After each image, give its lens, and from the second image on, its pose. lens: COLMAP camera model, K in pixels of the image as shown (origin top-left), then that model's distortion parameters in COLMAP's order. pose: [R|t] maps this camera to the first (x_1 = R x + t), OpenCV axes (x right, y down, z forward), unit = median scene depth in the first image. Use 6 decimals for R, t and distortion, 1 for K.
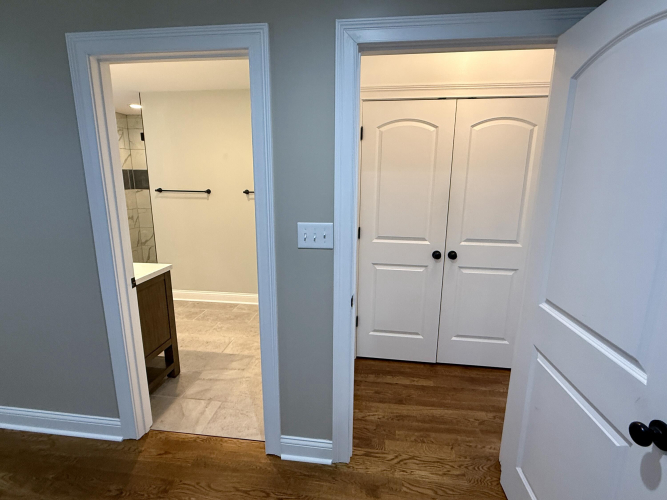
lens RADIAL K [[335.1, 0, 333.5], [0, 335.1, 250.0], [0, 0, 1]] dist [0.000069, 0.000338]
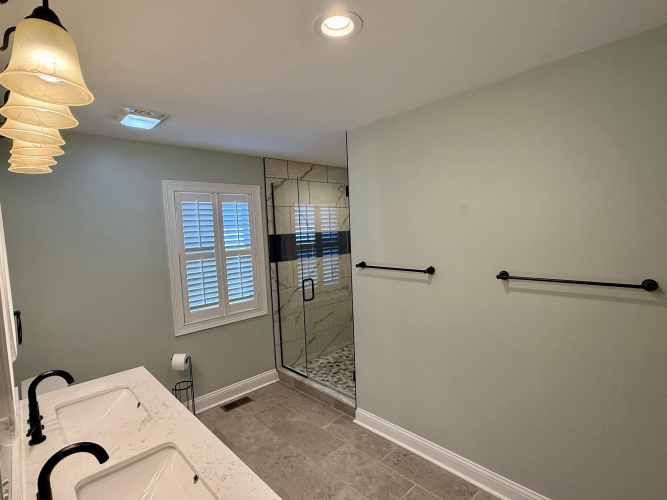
lens RADIAL K [[335.1, 0, 333.5], [0, 335.1, 250.0], [0, 0, 1]] dist [0.000069, 0.000338]
pose [[0.779803, 0.001364, -0.626024, -0.139312], [-0.085987, 0.990753, -0.104951, -0.132246], [0.620092, 0.135671, 0.772709, 0.434320]]
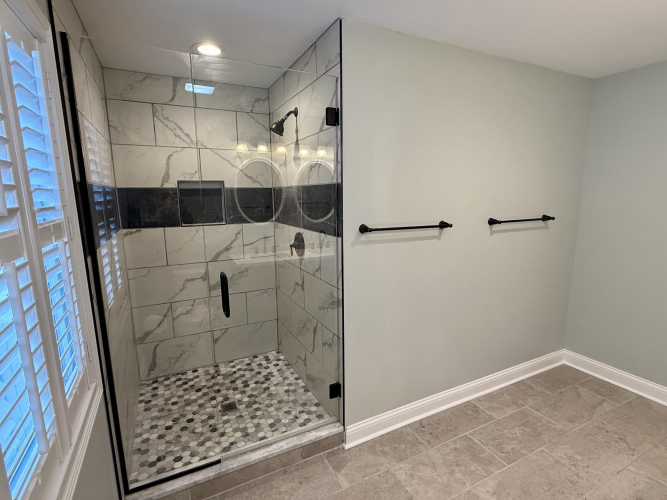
lens RADIAL K [[335.1, 0, 333.5], [0, 335.1, 250.0], [0, 0, 1]] dist [0.000069, 0.000338]
pose [[0.828363, -0.109408, 0.549403, -0.830306], [0.134717, 0.990867, -0.005799, -0.151765], [-0.543751, 0.078817, 0.835537, 0.621235]]
